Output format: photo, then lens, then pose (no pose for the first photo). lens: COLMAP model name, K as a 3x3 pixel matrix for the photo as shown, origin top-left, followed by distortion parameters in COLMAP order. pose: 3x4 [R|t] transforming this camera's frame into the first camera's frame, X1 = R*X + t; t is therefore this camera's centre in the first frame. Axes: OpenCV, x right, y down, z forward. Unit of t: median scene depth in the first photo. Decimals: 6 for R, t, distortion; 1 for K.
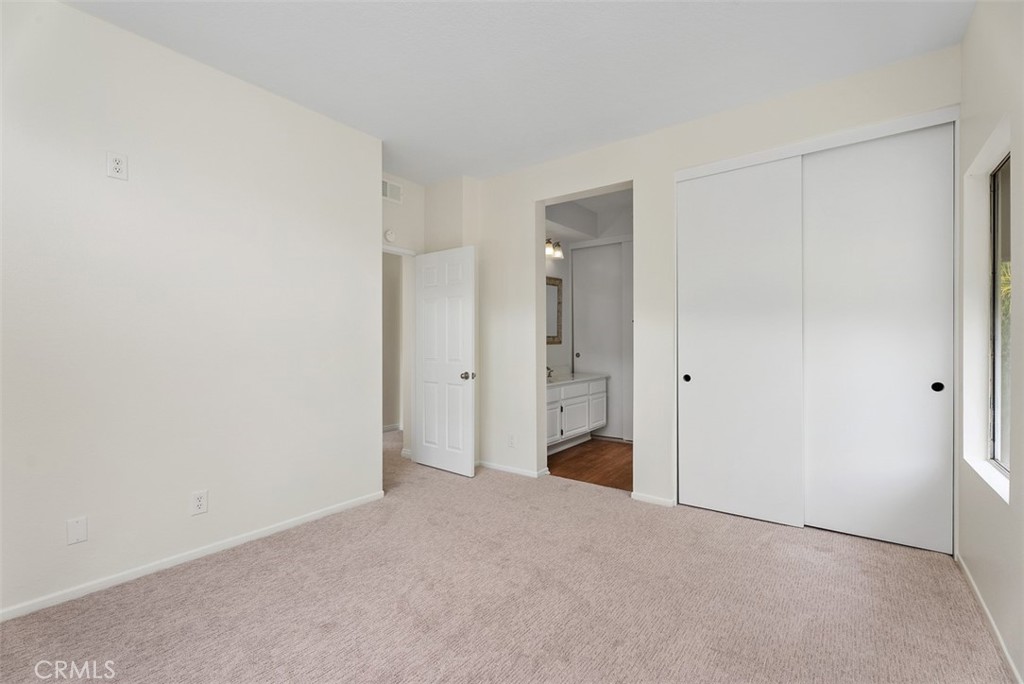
lens RADIAL K [[460.4, 0, 512.8], [0, 460.4, 341.3], [0, 0, 1]] dist [-0.012011, 0.002855]
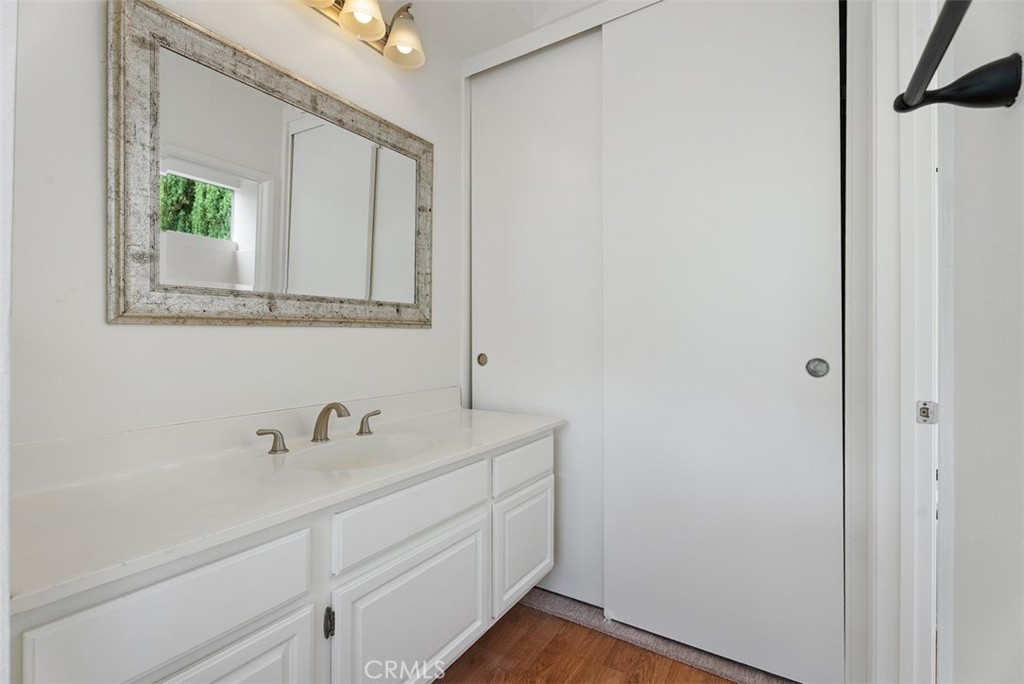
lens RADIAL K [[460.4, 0, 510.6], [0, 460.4, 341.9], [0, 0, 1]] dist [-0.012011, 0.002855]
pose [[0.996738, 0.005705, 0.080504, 0.142332], [-0.005224, 0.999967, -0.006188, 0.018791], [-0.080537, 0.005747, 0.996735, 0.660127]]
